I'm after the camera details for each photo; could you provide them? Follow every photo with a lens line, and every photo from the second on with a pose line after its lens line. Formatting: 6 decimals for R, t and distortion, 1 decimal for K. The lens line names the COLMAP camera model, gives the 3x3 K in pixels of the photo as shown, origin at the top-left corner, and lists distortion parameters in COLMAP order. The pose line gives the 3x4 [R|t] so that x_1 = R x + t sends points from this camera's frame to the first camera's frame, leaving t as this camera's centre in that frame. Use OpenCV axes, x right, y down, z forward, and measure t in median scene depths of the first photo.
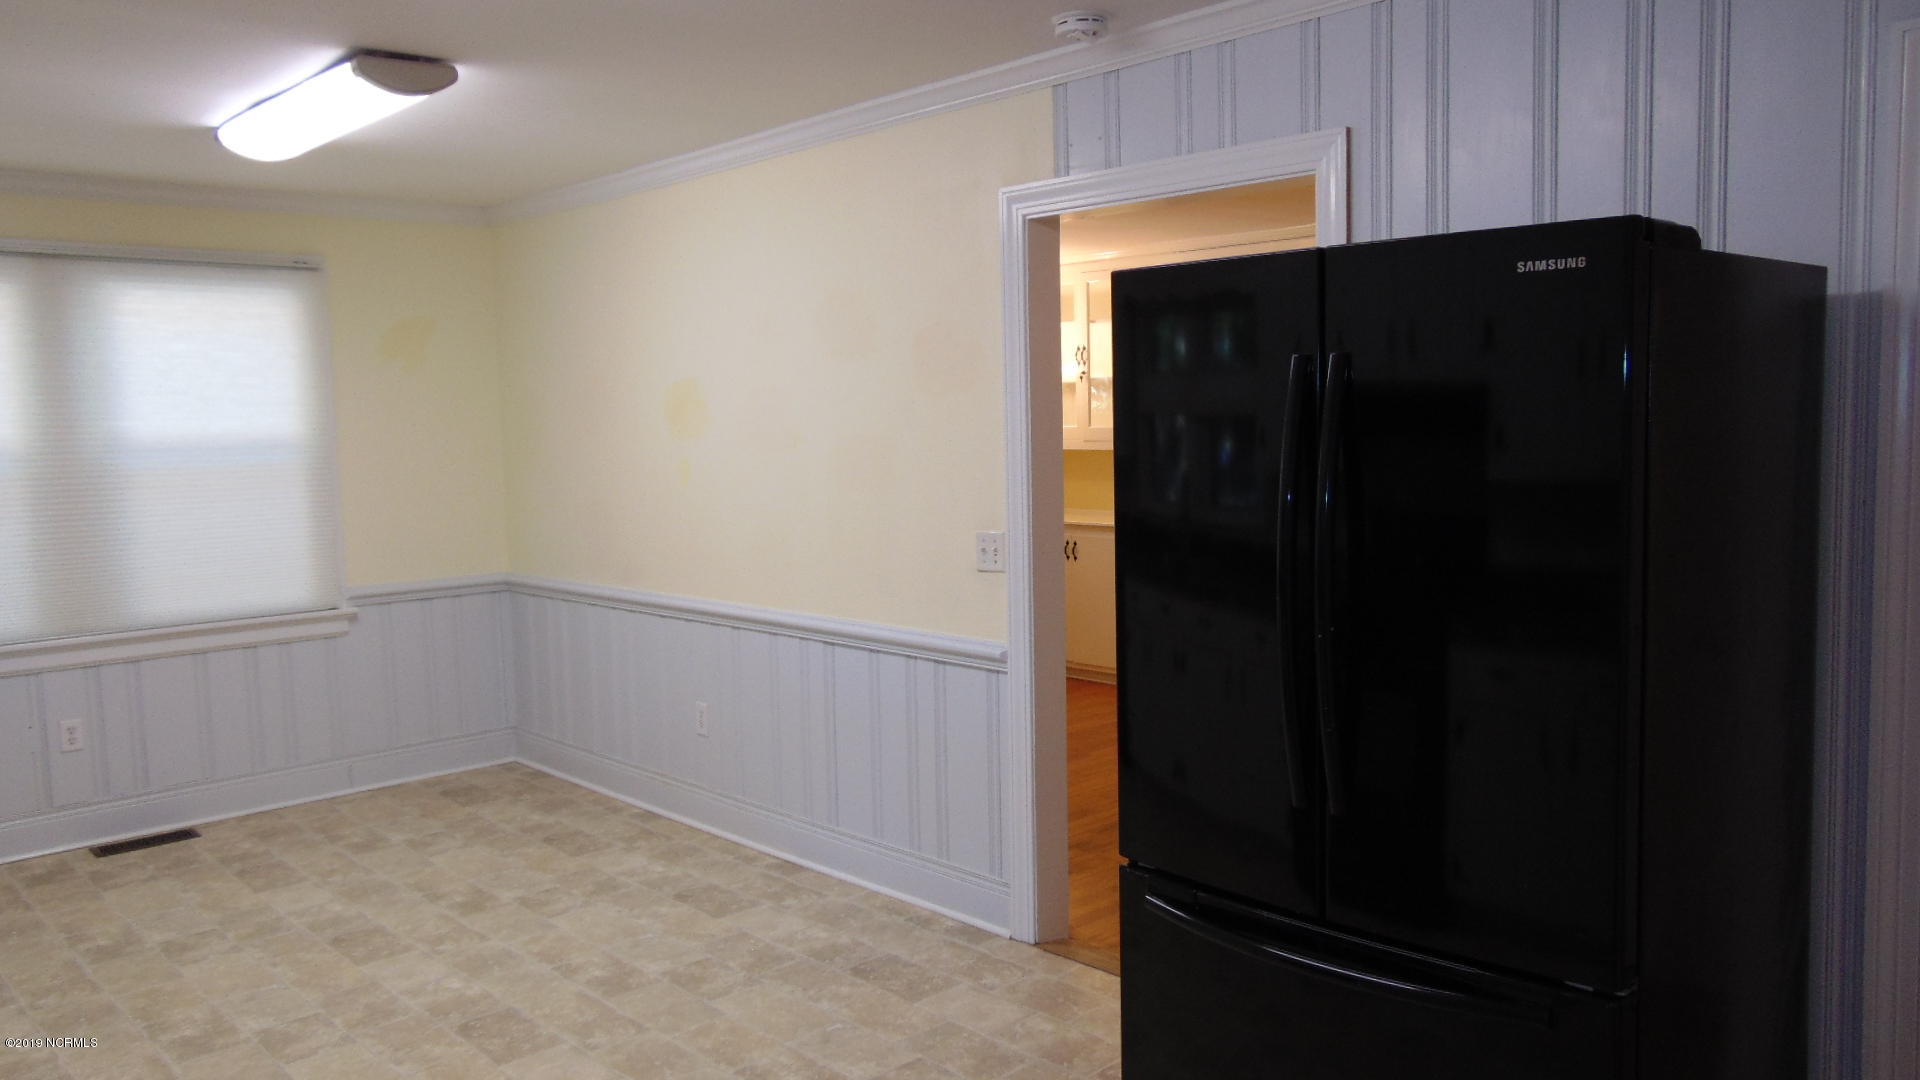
lens RADIAL K [[1449.0, 0, 967.2], [0, 1449.0, 537.3], [0, 0, 1]] dist [-0.034261, 0.069985]
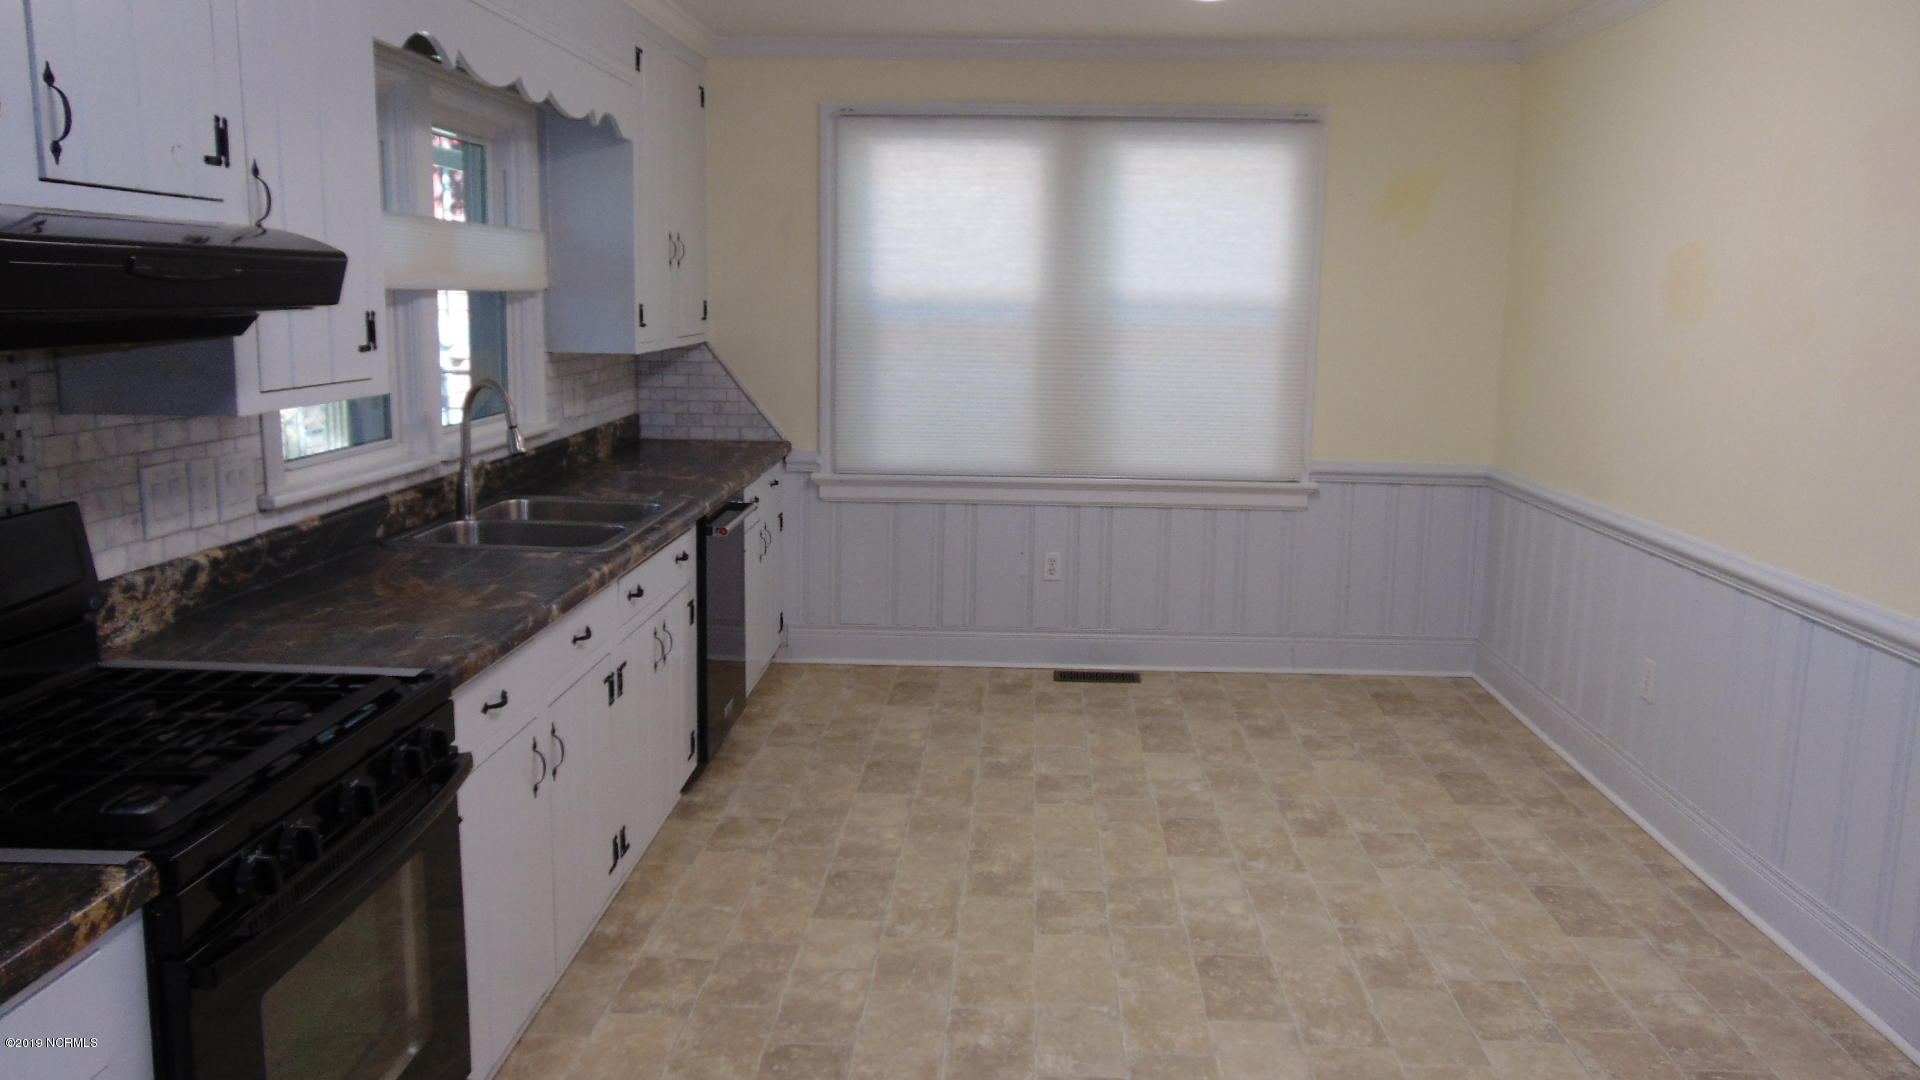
lens RADIAL K [[1449.0, 0, 946.1], [0, 1449.0, 534.2], [0, 0, 1]] dist [-0.034261, 0.069985]
pose [[0.695239, 0.152992, -0.702307, 0.098499], [-0.094006, 0.988046, 0.122177, -0.014331], [0.712604, -0.018921, 0.701311, 0.191214]]
